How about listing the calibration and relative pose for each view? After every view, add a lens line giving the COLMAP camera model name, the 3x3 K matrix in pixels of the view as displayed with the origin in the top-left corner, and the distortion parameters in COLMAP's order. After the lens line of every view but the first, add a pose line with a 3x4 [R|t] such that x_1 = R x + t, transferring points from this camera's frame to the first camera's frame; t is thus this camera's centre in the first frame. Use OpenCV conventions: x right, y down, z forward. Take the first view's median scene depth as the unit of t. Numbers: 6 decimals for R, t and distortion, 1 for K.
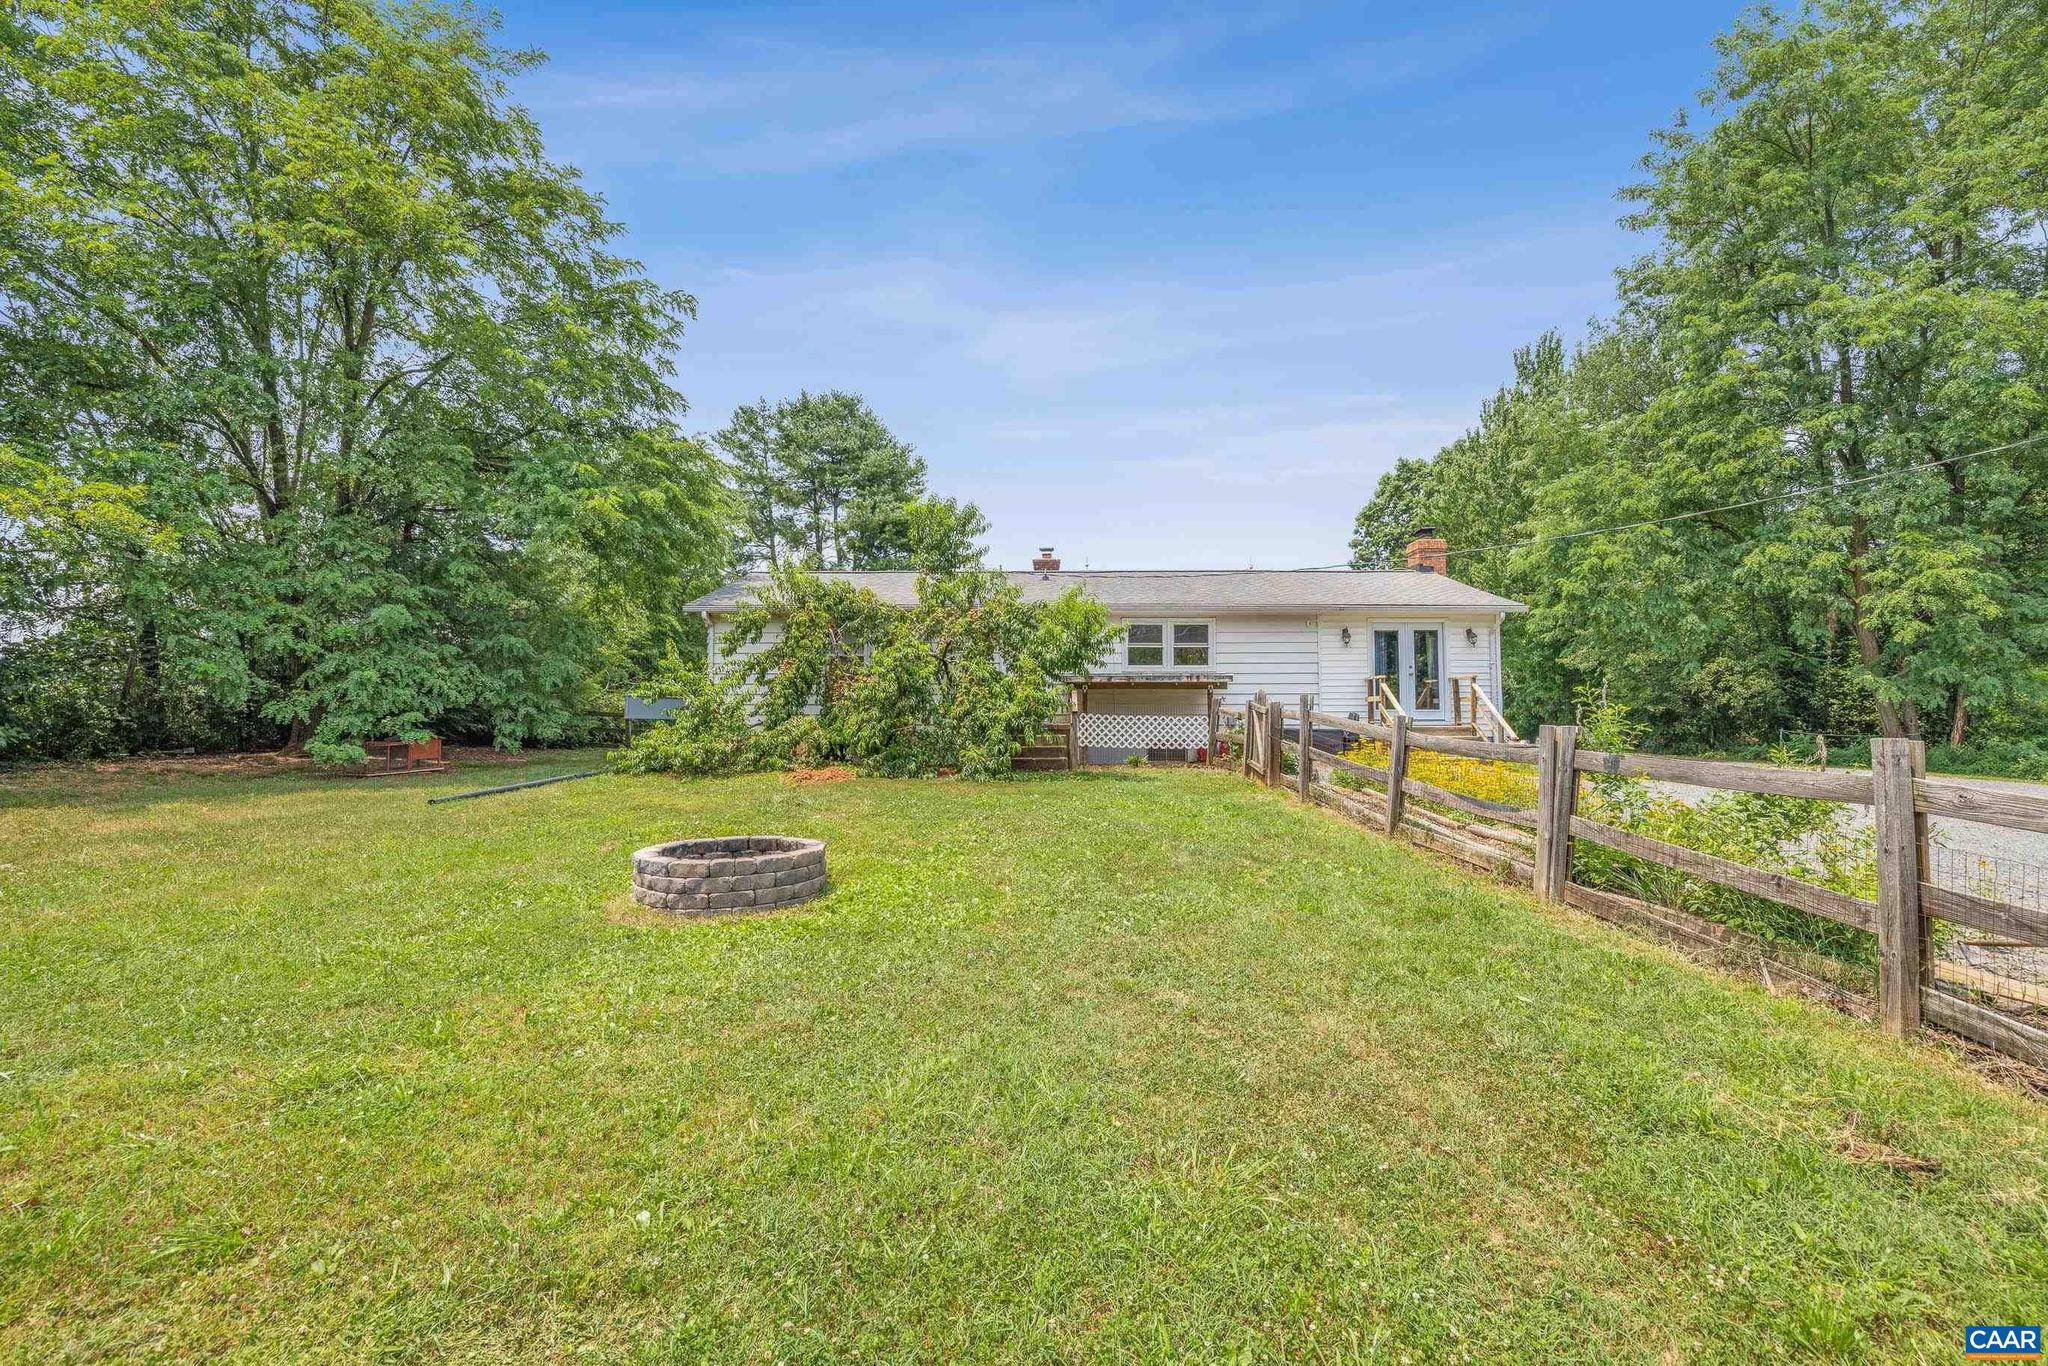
lens RADIAL K [[862.7, 0, 1020.7], [0, 862.7, 690.1], [0, 0, 1]] dist [0.003015, -0.000254]
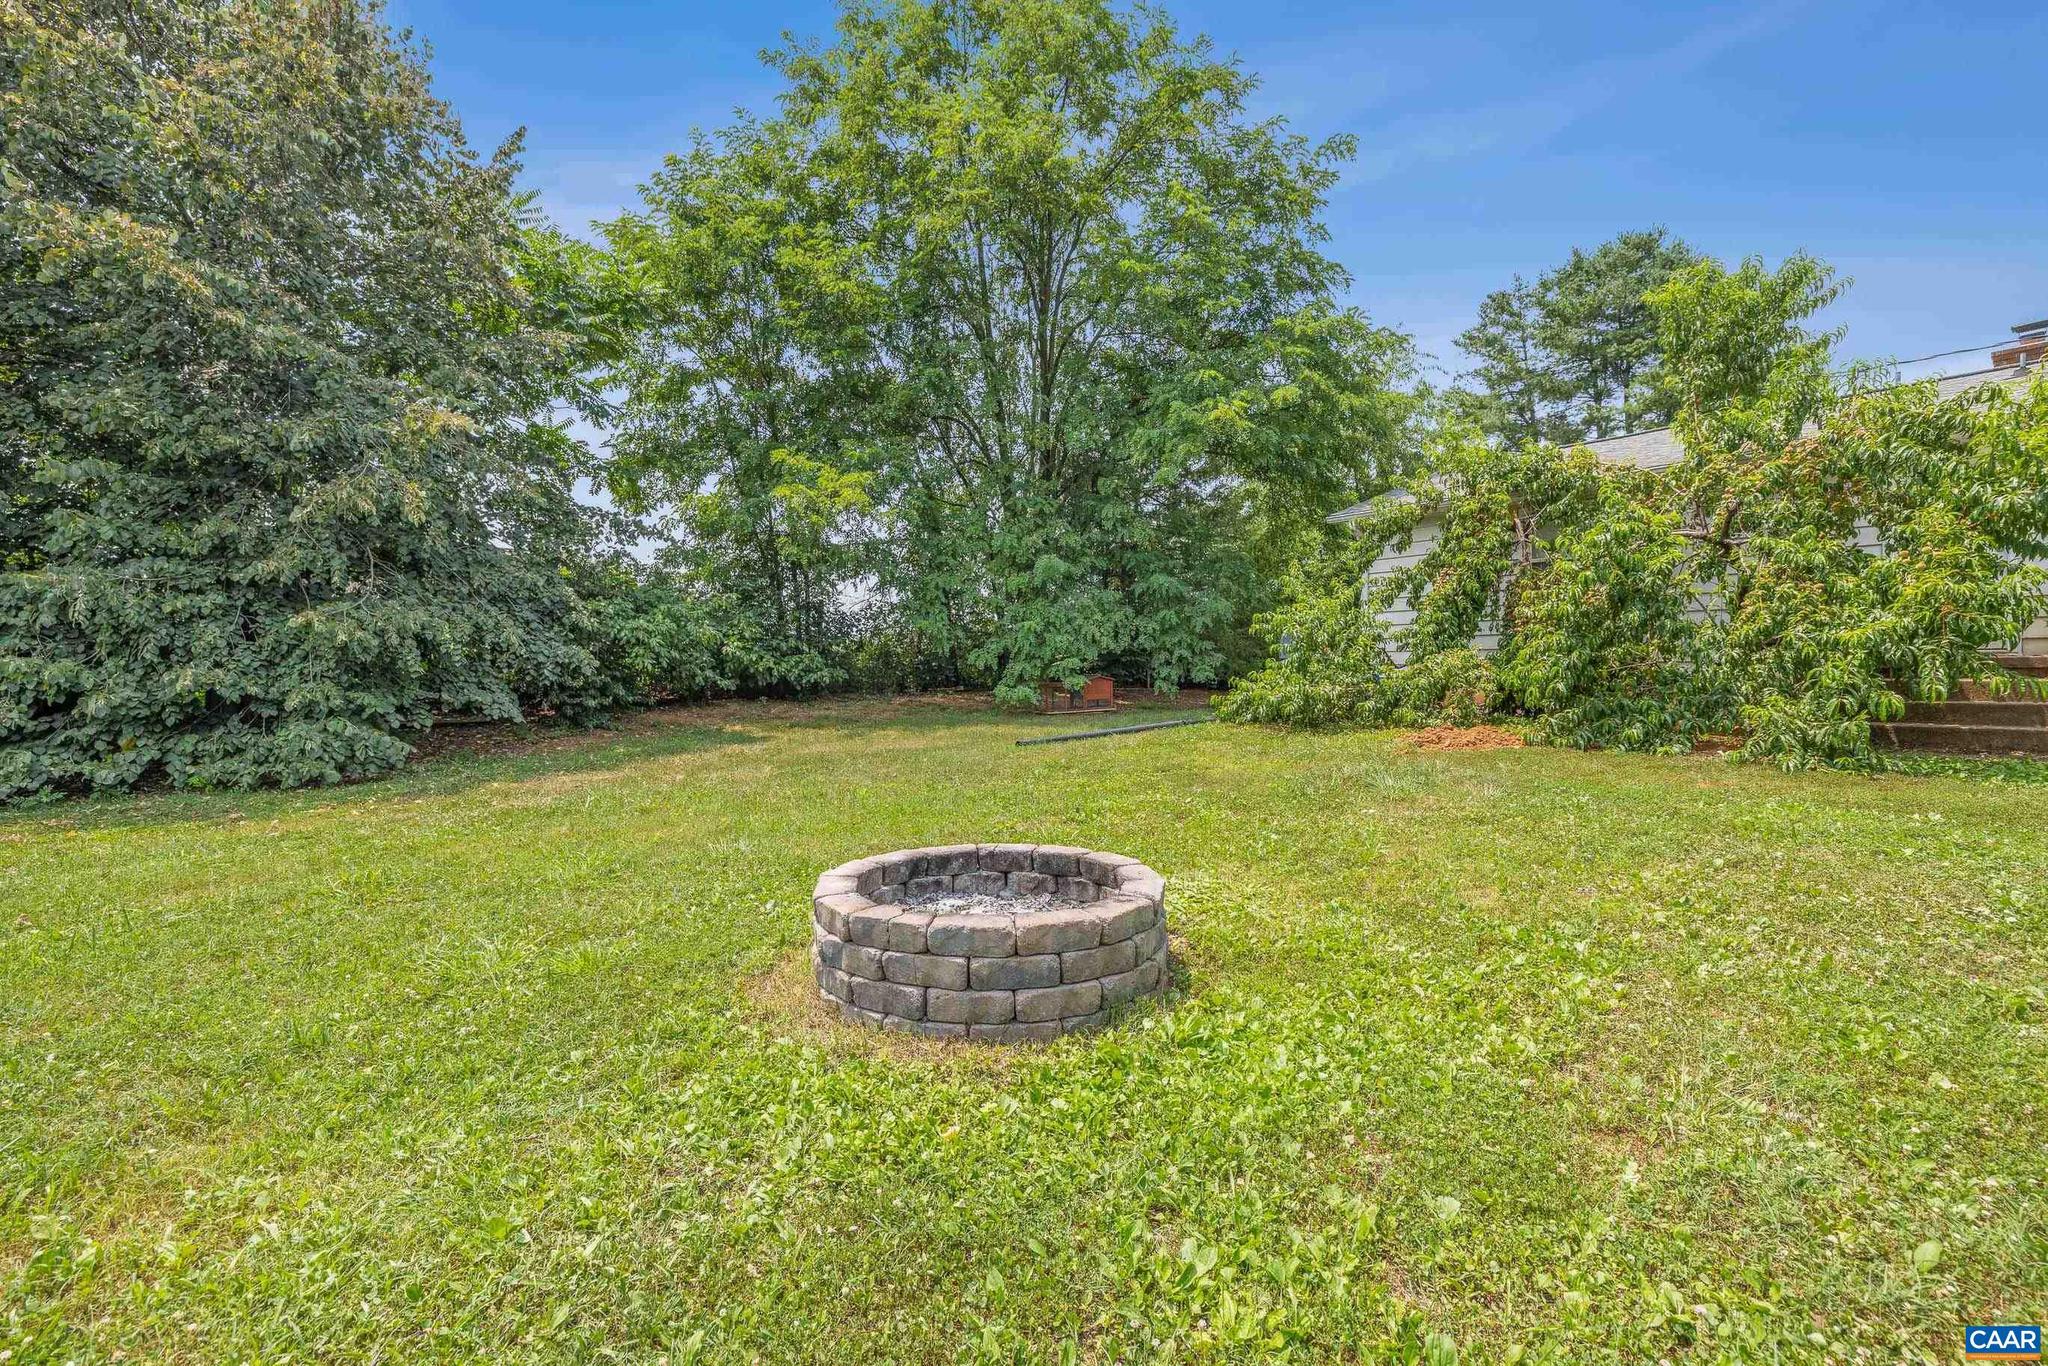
lens RADIAL K [[862.7, 0, 1024.8], [0, 862.7, 679.0], [0, 0, 1]] dist [0.003015, -0.000254]
pose [[0.662189, 0.001407, -0.749336, 0.027947], [0.033780, 0.998926, 0.031727, 0.018405], [0.748575, -0.046322, 0.661430, 0.264700]]
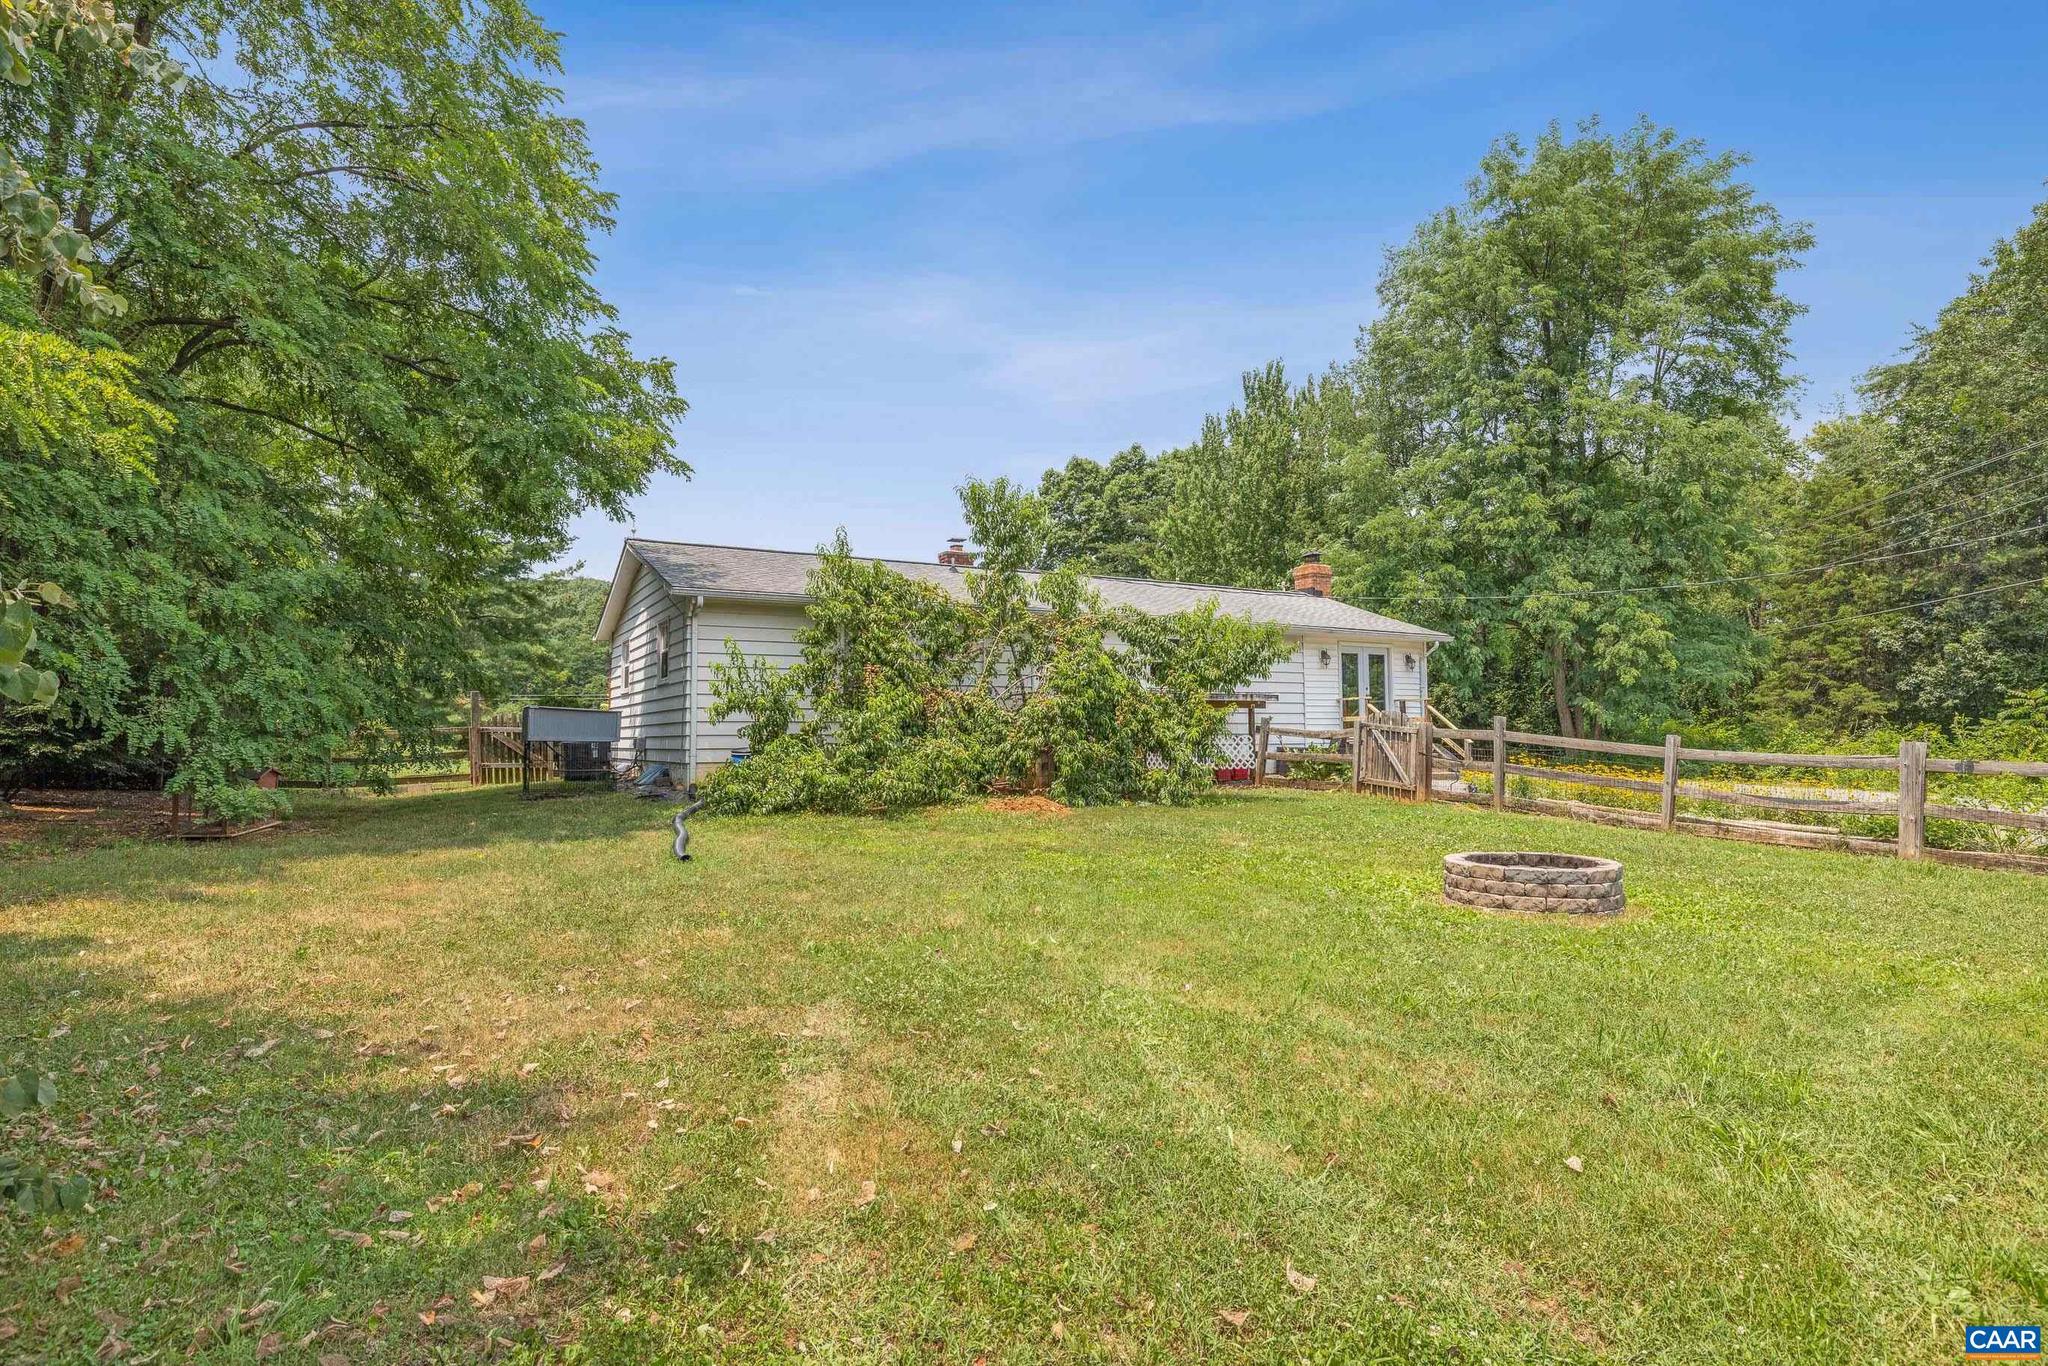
lens RADIAL K [[1115.6, 0, 1025.2], [0, 1115.6, 688.2], [0, 0, 1]] dist [-0.001940, -0.000089]
pose [[0.858962, 0.018212, 0.511716, -0.648728], [-0.009678, 0.999766, -0.019336, 0.003852], [-0.511949, 0.011657, 0.858937, 0.034827]]
